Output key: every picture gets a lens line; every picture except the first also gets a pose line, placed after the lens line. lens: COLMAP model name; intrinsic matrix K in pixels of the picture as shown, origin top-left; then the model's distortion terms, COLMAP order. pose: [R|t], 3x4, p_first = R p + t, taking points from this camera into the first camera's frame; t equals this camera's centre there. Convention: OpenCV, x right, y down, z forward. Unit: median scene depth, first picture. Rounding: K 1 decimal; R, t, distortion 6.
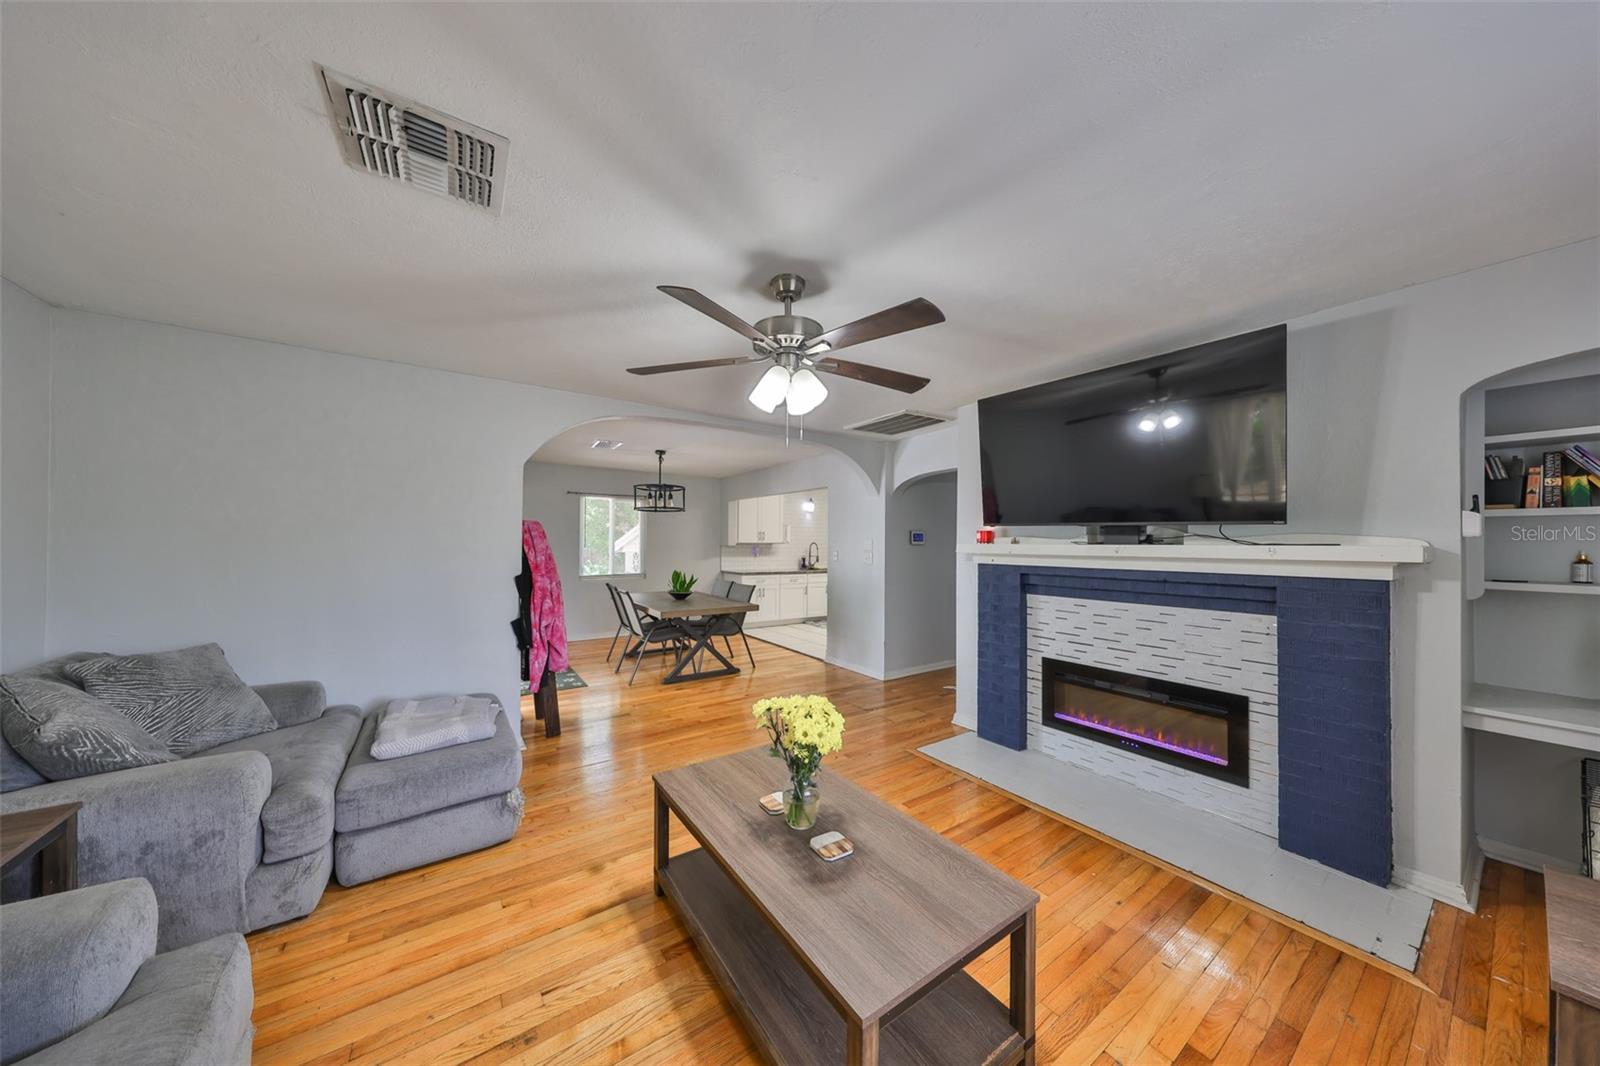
lens RADIAL K [[502.0, 0, 813.7], [0, 502.0, 534.9], [0, 0, 1]] dist [0.001766, 0.000221]
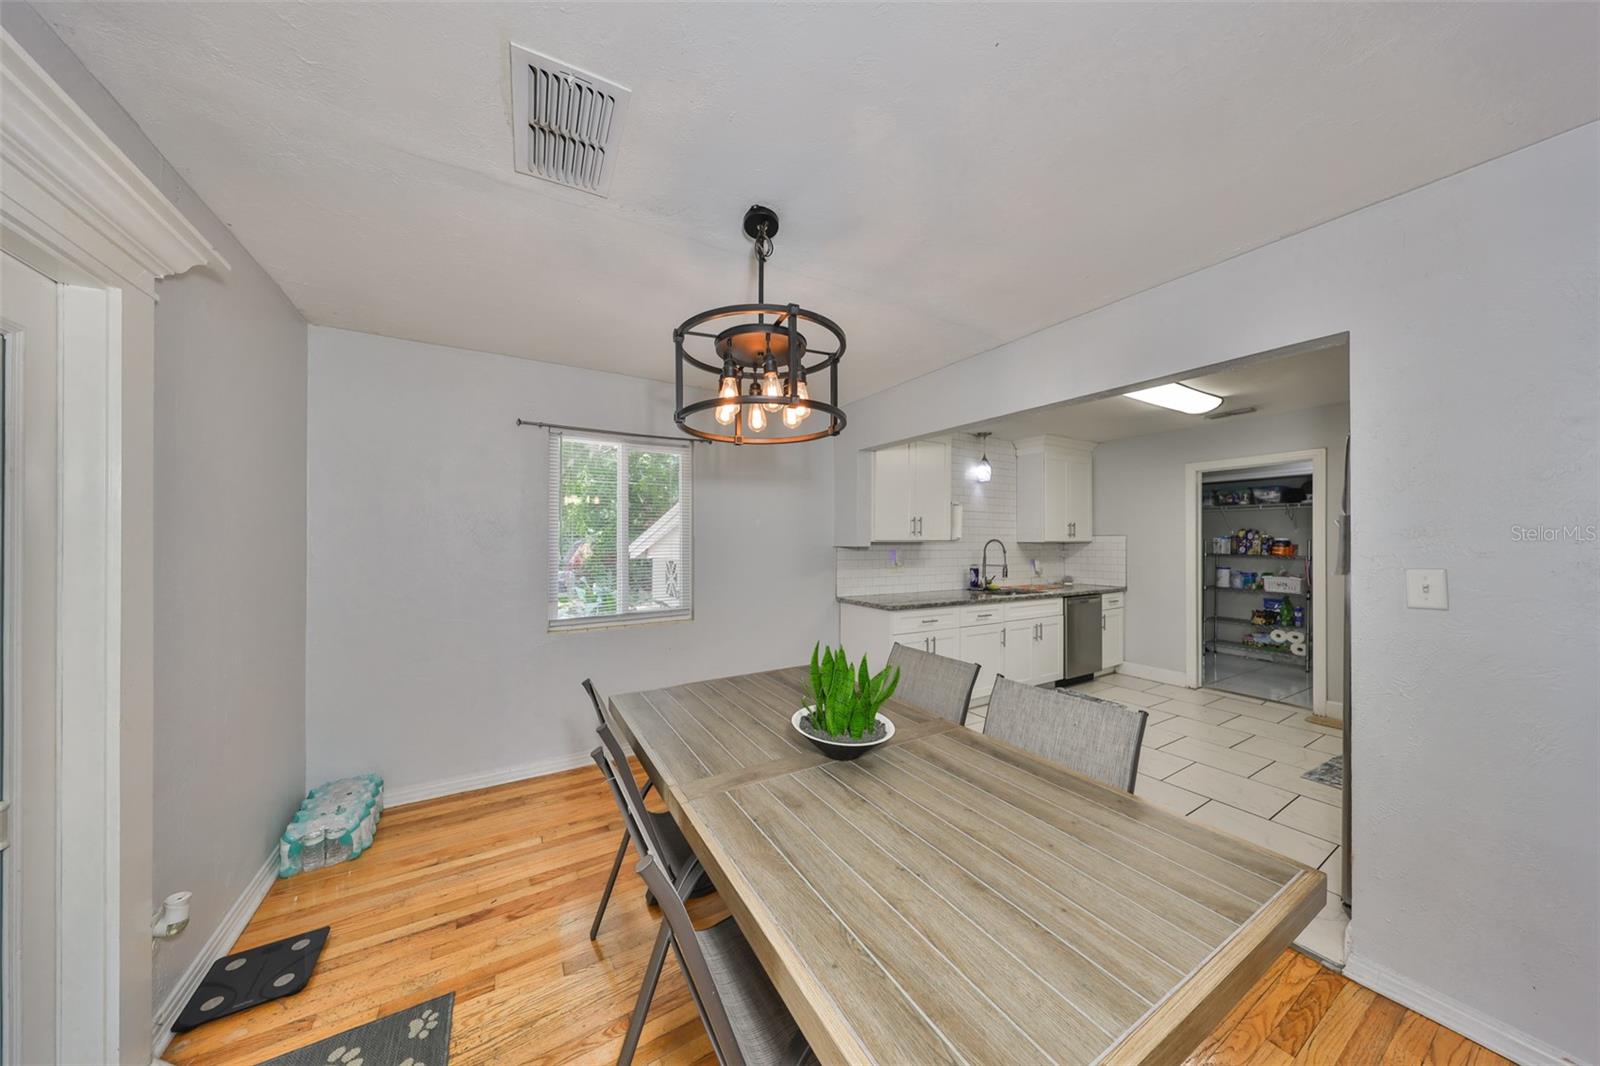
lens RADIAL K [[502.0, 0, 765.9], [0, 502.0, 539.3], [0, 0, 1]] dist [0.001766, 0.000221]
pose [[0.990654, -0.004377, -0.136330, -0.177977], [0.005934, 0.999922, 0.011013, 0.007993], [0.136271, -0.011719, 0.990602, 0.478105]]
